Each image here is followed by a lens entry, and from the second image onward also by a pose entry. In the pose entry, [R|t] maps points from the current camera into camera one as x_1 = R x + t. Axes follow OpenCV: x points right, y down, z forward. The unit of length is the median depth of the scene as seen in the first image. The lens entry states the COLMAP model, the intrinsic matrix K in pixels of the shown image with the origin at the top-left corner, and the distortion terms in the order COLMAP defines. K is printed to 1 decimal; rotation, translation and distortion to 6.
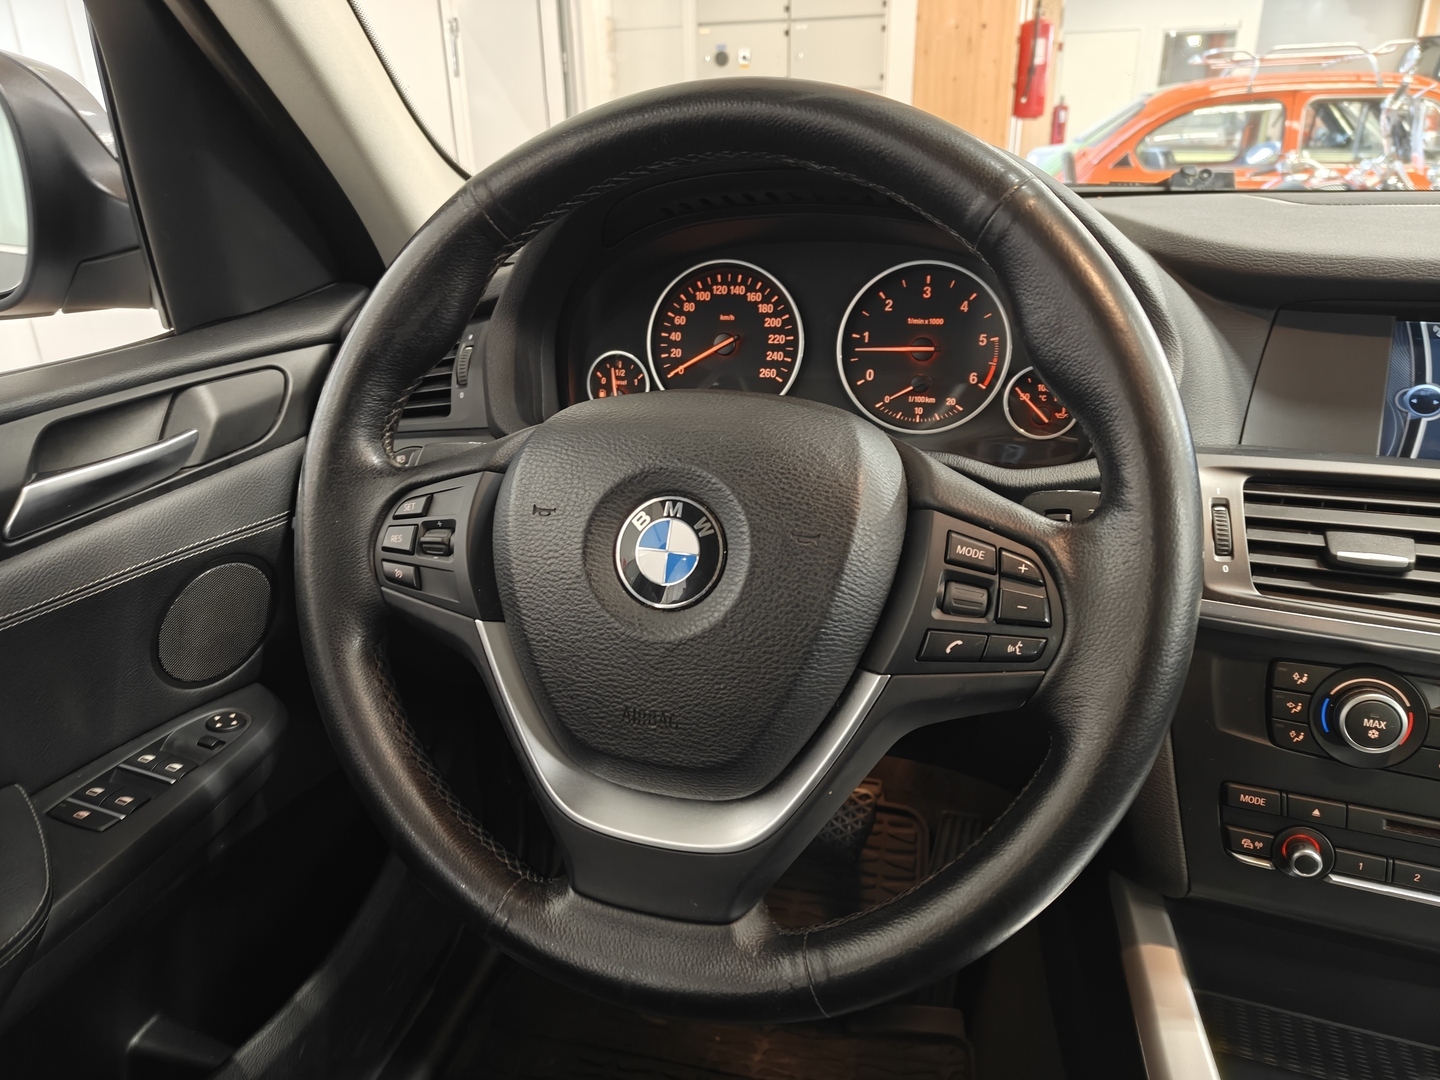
lens RADIAL K [[1009.3, 0, 728.4], [0, 1009.3, 547.0], [0, 0, 1]] dist [0.033781, -0.050749]
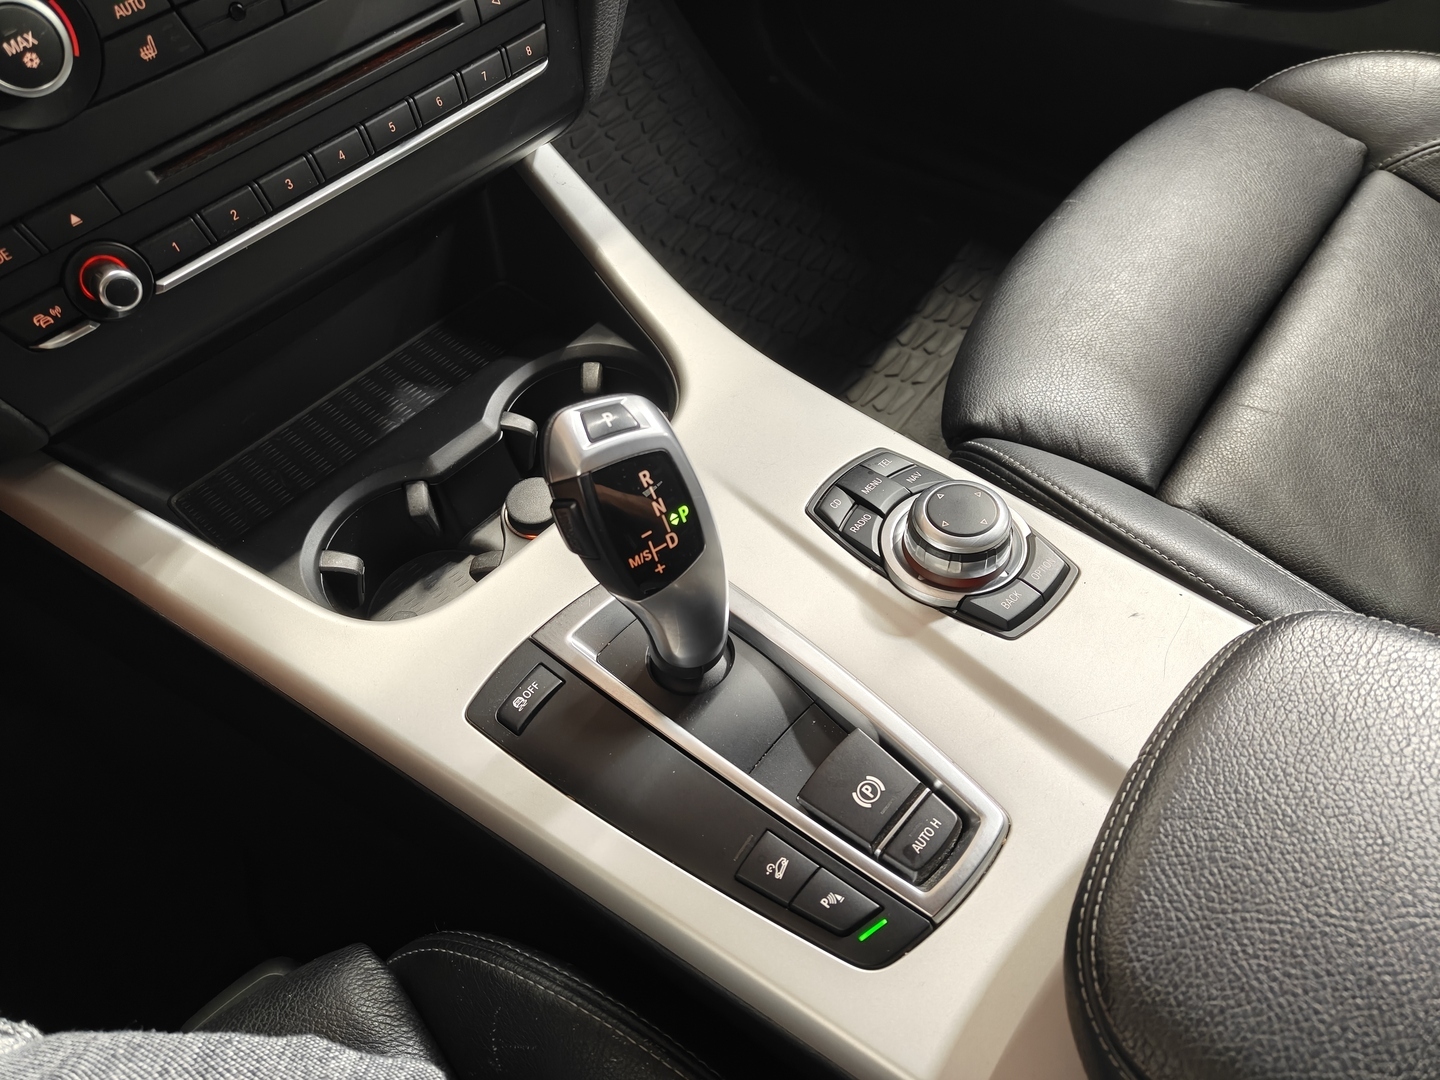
lens RADIAL K [[1017.3, 0, 716.2], [0, 1017.3, 547.6], [0, 0, 1]] dist [0.020358, -0.020052]
pose [[0.386009, -0.759682, 0.523335, 0.183250], [0.374536, 0.647504, 0.663673, 0.091618], [-0.843042, -0.060176, 0.534471, 0.218140]]
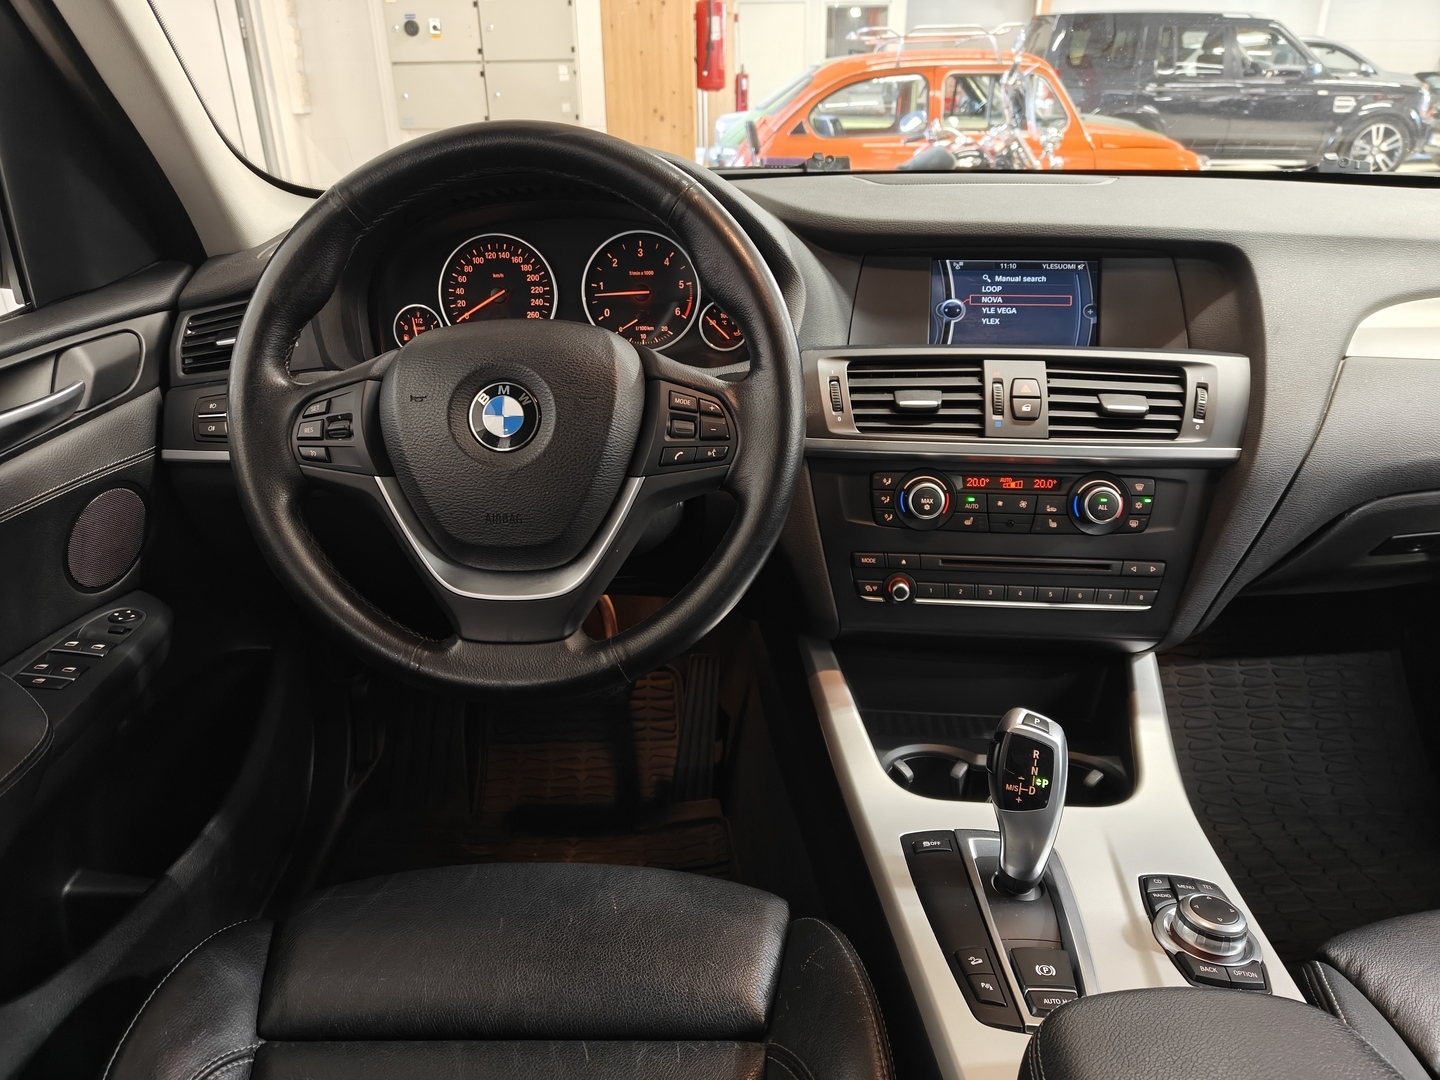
lens RADIAL K [[994.6, 0, 717.2], [0, 994.6, 547.0], [0, 0, 1]] dist [0.028677, -0.044367]
pose [[0.964050, -0.105366, 0.243937, -0.088220], [0.096428, 0.994166, 0.048330, 0.106032], [-0.247606, -0.023070, 0.968586, -0.406707]]
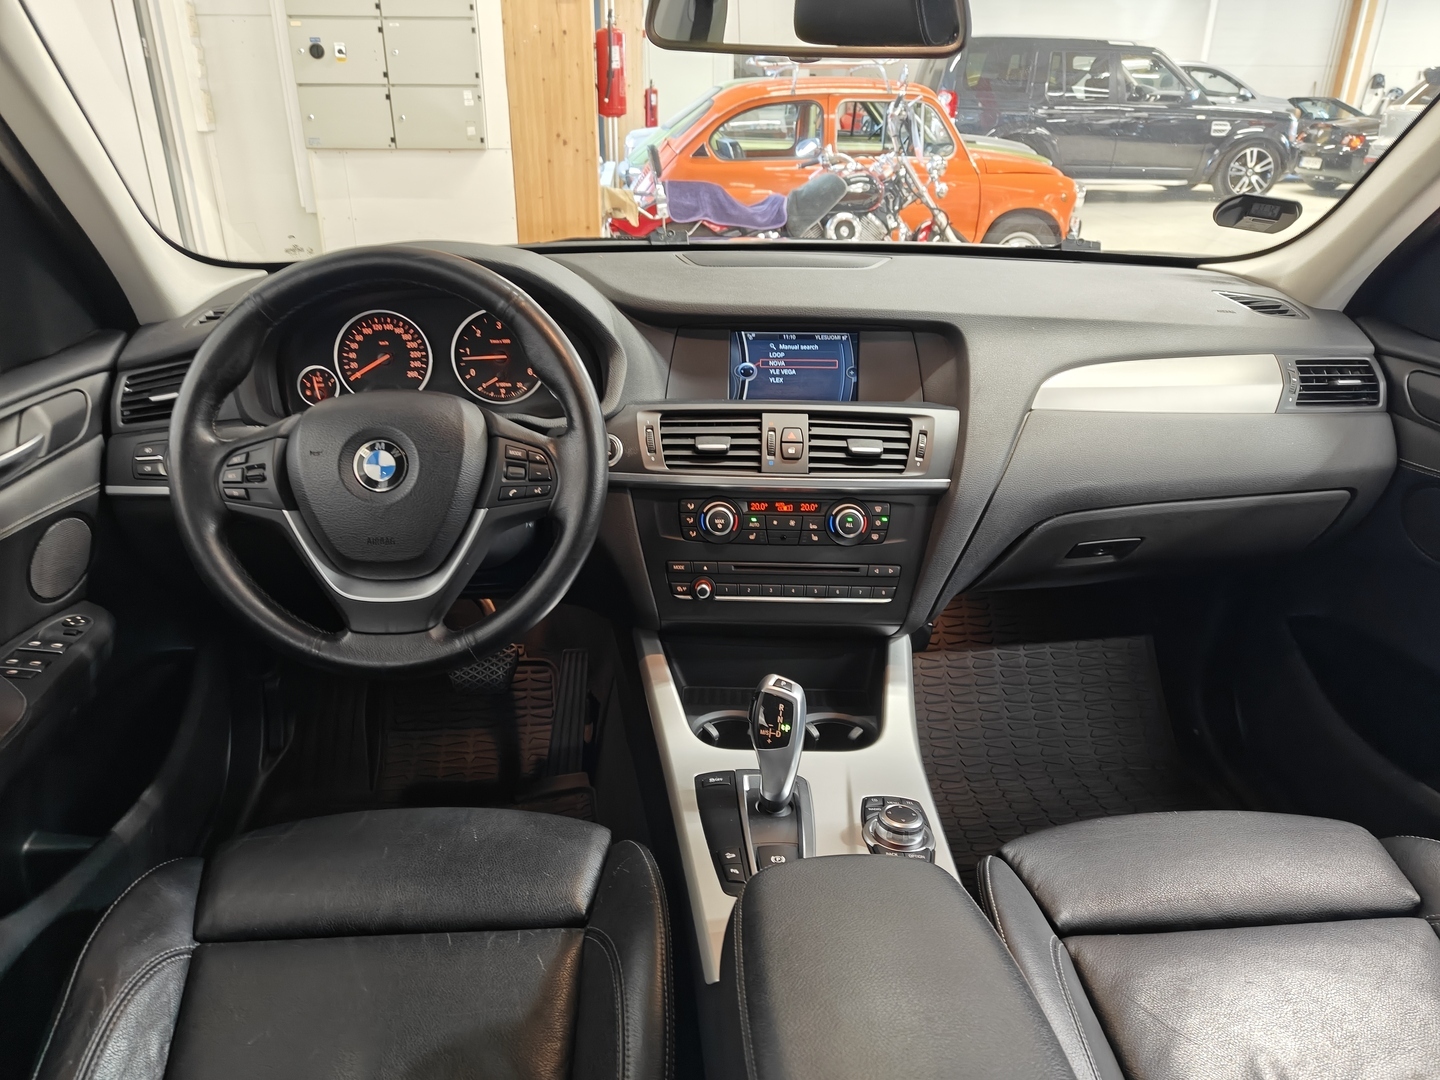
lens RADIAL K [[999.3, 0, 709.8], [0, 999.3, 541.4], [0, 0, 1]] dist [0.028156, -0.039114]
pose [[0.942869, -0.114084, 0.313023, -0.053075], [0.105822, 0.993441, 0.043318, 0.094084], [-0.315912, -0.007718, 0.948757, -0.819961]]
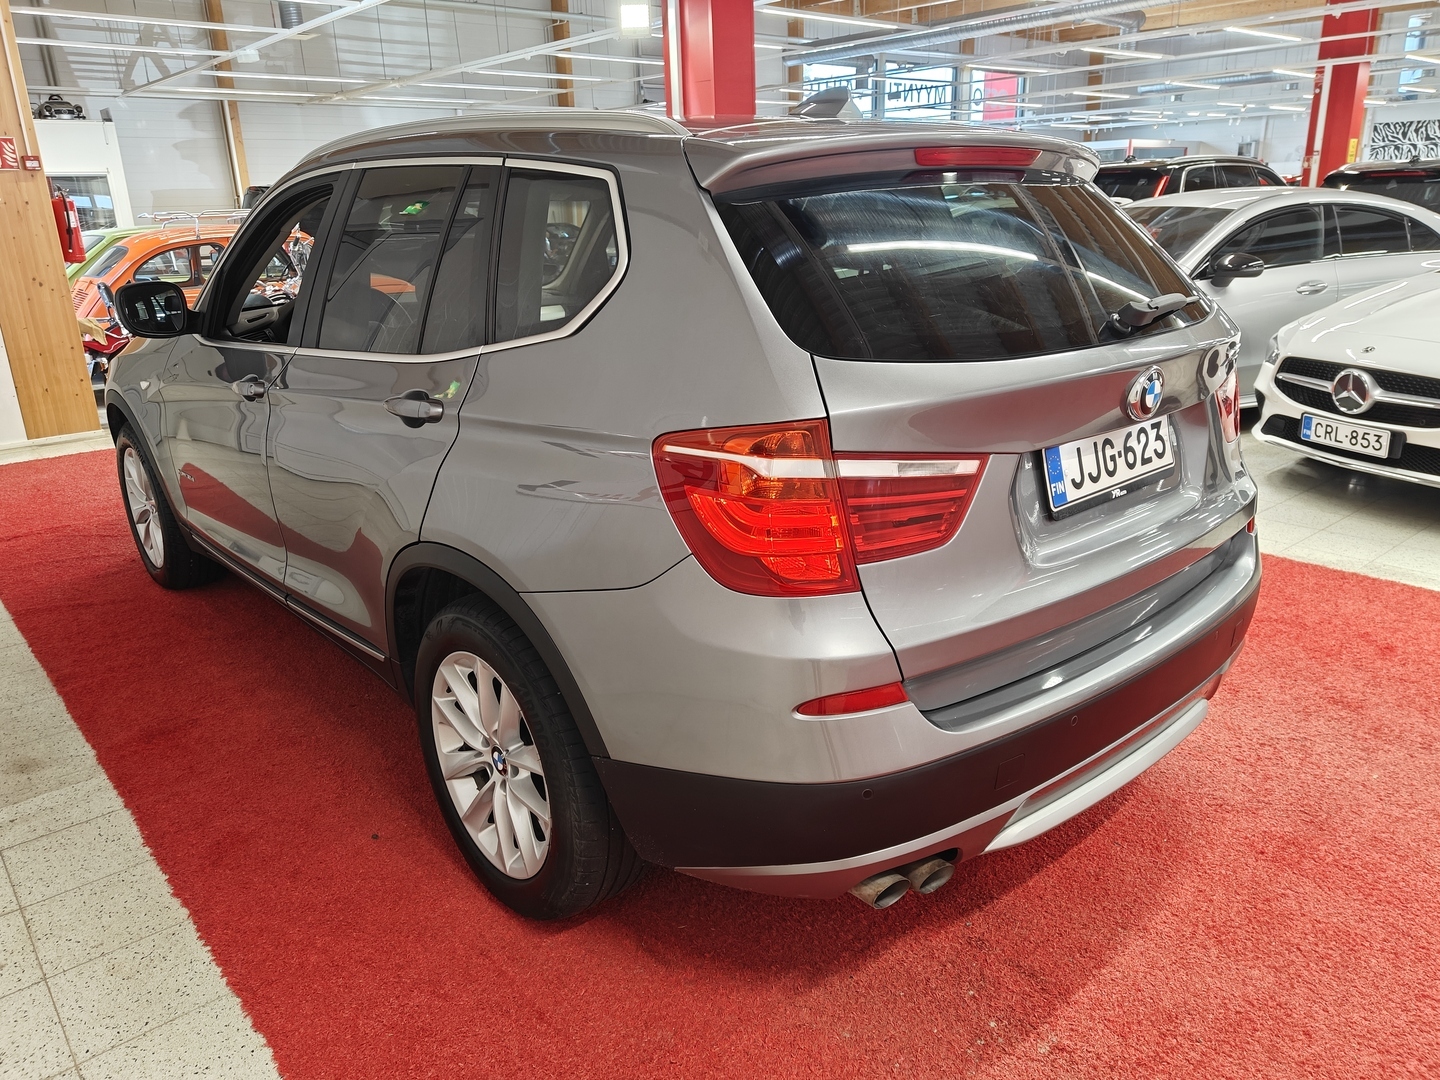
lens RADIAL K [[1009.2, 0, 720.0], [0, 1009.2, 540.0], [0, 0, 1]] dist [-0.000786, -0.000497]
pose [[0.544204, -0.253236, 0.799821, -3.784422], [0.331691, 0.940626, 0.072133, 1.271987], [-0.770599, 0.226038, 0.595889, -4.002483]]
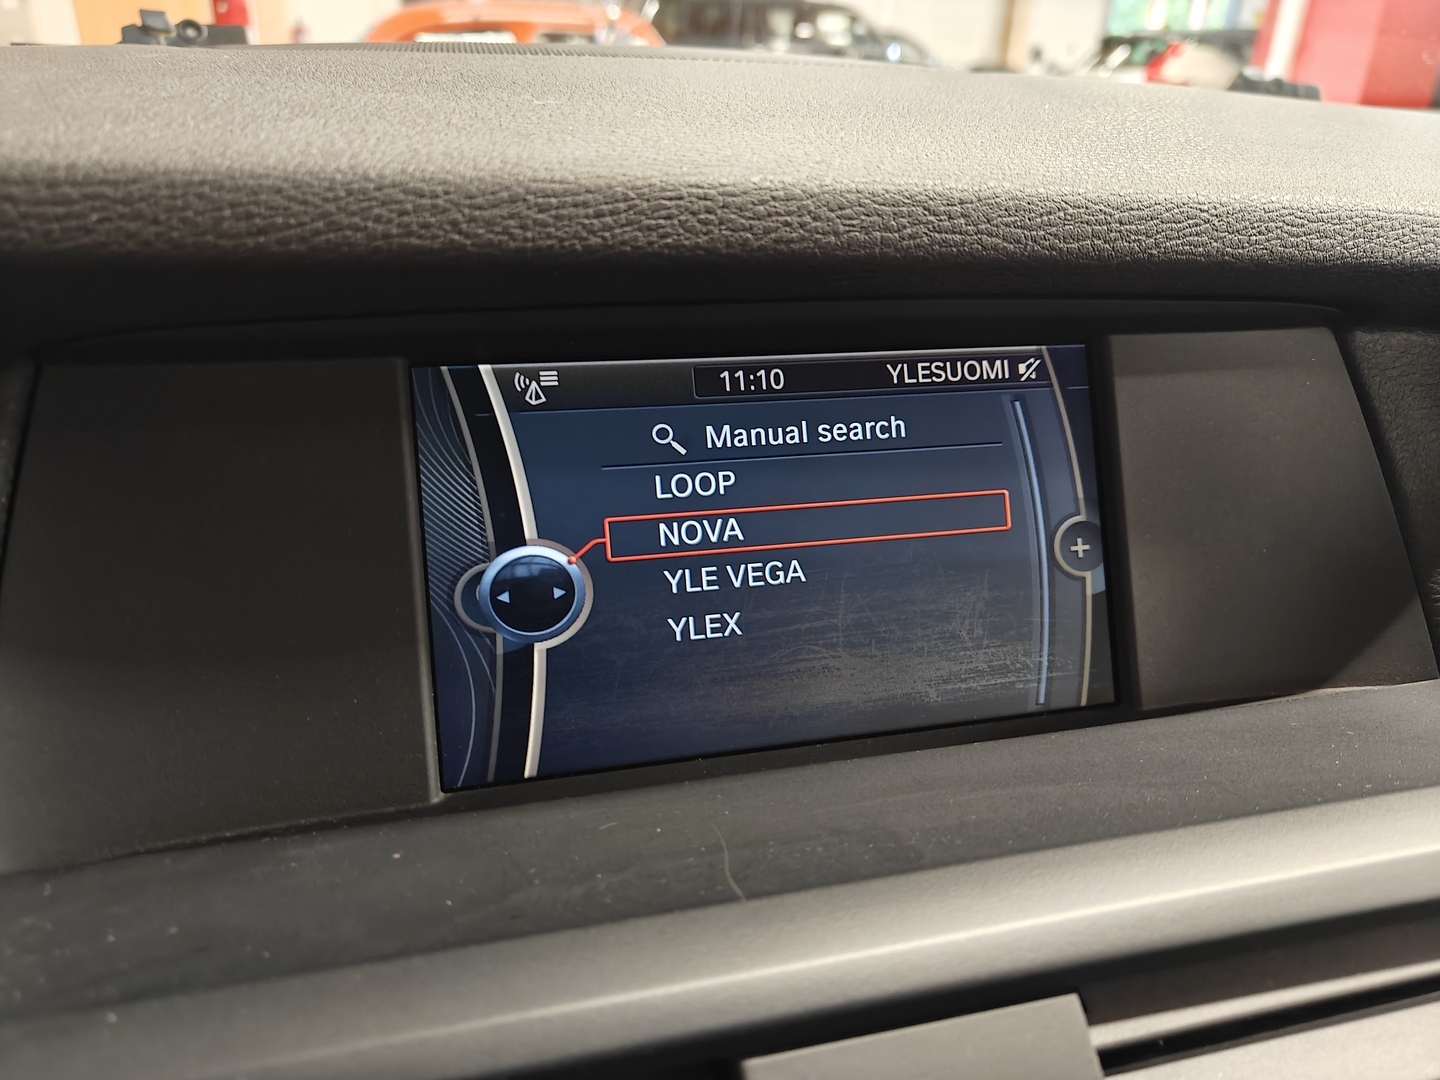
lens RADIAL K [[1033.1, 0, 720.0], [0, 1033.1, 540.0], [0, 0, 1]] dist [-0.006009, 0.002590]
pose [[0.808622, -0.205525, 0.551263, 0.496491], [0.180164, 0.978486, 0.100530, -0.168423], [-0.560064, 0.018027, 0.828253, 0.606862]]
